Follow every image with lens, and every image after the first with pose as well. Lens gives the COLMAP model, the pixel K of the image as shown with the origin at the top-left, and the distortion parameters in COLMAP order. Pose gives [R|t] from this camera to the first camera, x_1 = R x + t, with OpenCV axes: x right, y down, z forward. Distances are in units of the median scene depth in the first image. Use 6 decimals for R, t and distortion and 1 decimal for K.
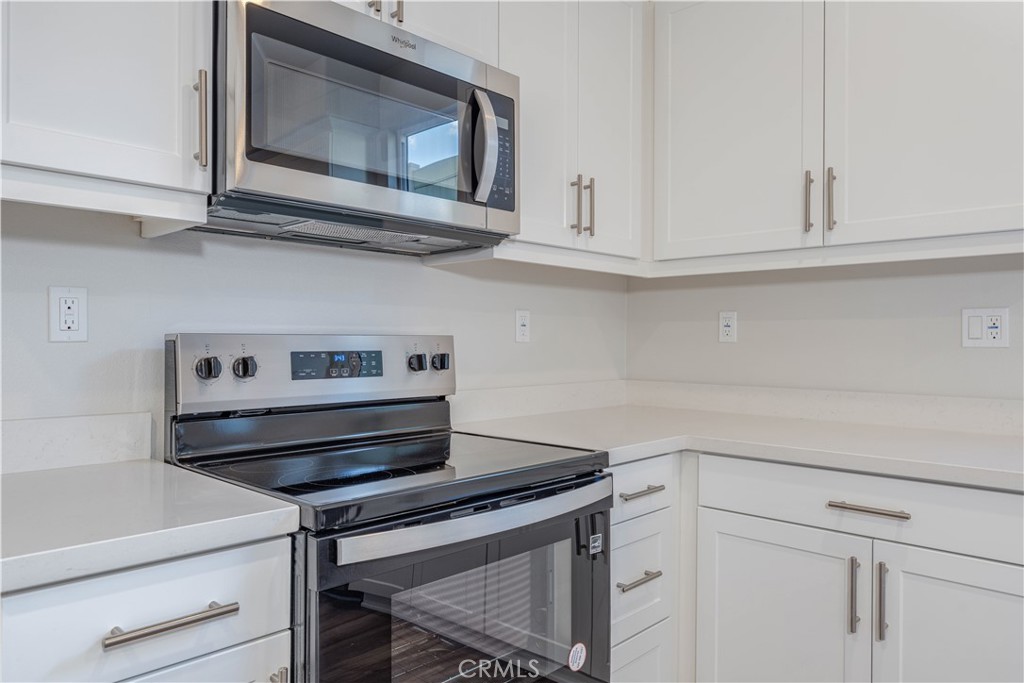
lens RADIAL K [[676.2, 0, 511.8], [0, 676.2, 337.1], [0, 0, 1]] dist [0.007839, 0.000696]
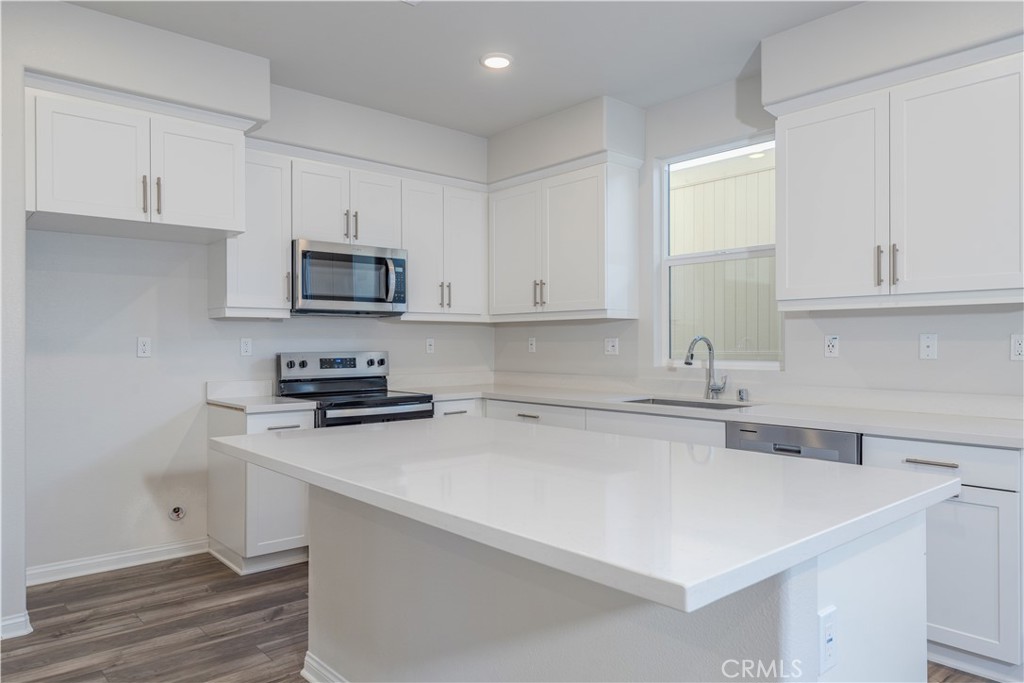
lens RADIAL K [[676.2, 0, 510.2], [0, 676.2, 343.2], [0, 0, 1]] dist [0.007839, 0.000696]
pose [[0.994748, -0.007937, -0.102047, 0.681830], [0.008529, 0.999949, 0.005368, -0.045992], [0.102000, -0.006210, 0.994765, -1.558531]]
